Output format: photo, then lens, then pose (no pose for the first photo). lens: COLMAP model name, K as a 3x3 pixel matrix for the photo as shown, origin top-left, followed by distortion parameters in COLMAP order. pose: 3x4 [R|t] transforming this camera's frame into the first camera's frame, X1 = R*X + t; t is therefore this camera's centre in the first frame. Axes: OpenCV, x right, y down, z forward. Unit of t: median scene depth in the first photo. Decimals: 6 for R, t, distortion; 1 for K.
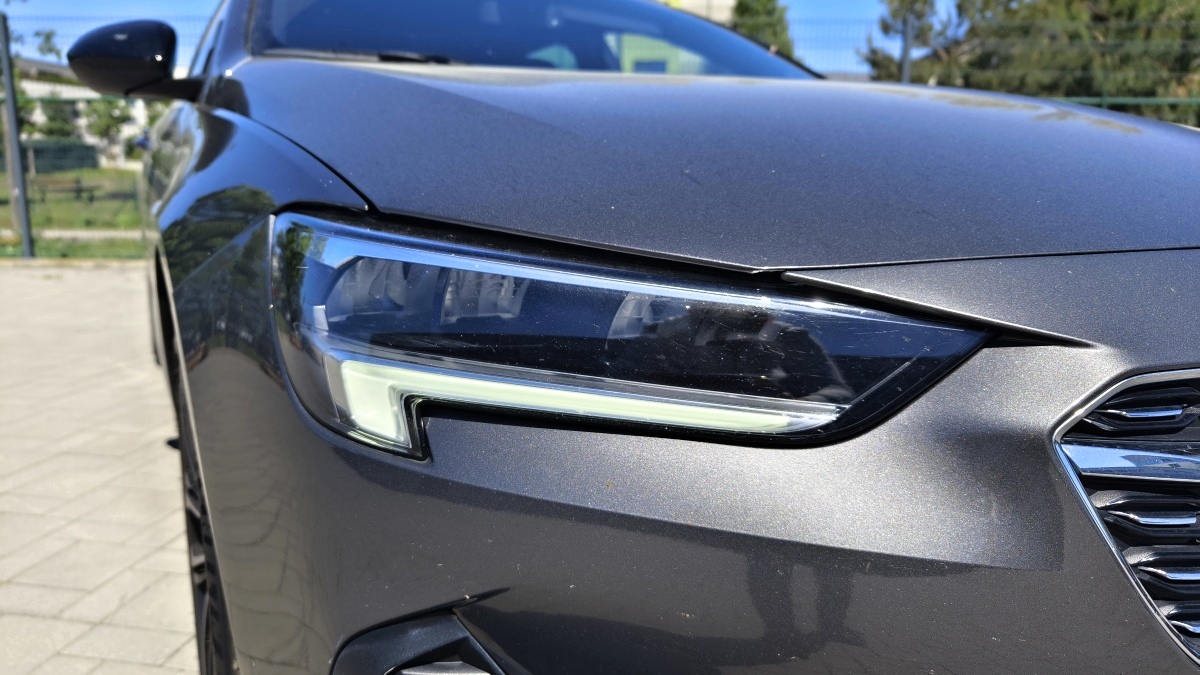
lens RADIAL K [[838.6, 0, 614.8], [0, 838.6, 331.4], [0, 0, 1]] dist [-0.018367, -0.002428]
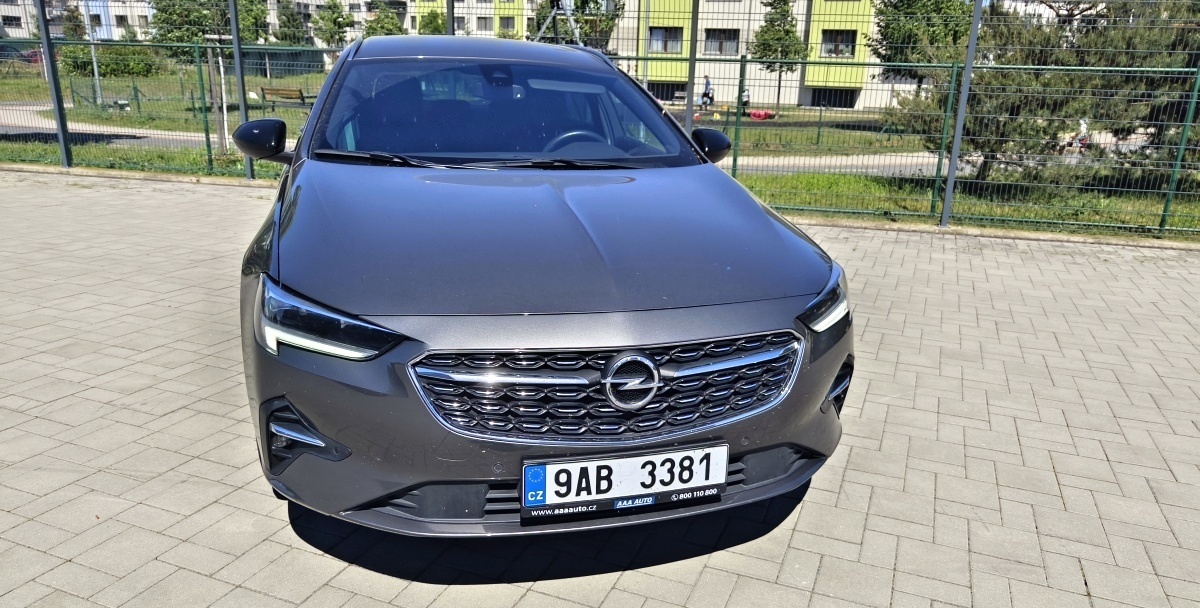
lens RADIAL K [[824.7, 0, 630.8], [0, 824.7, 312.7], [0, 0, 1]] dist [0.005485, -0.002022]
pose [[0.978112, 0.080634, -0.191820, 0.827042], [-0.064020, 0.993764, 0.091298, -0.196639], [0.197986, -0.077019, 0.977174, -0.942070]]
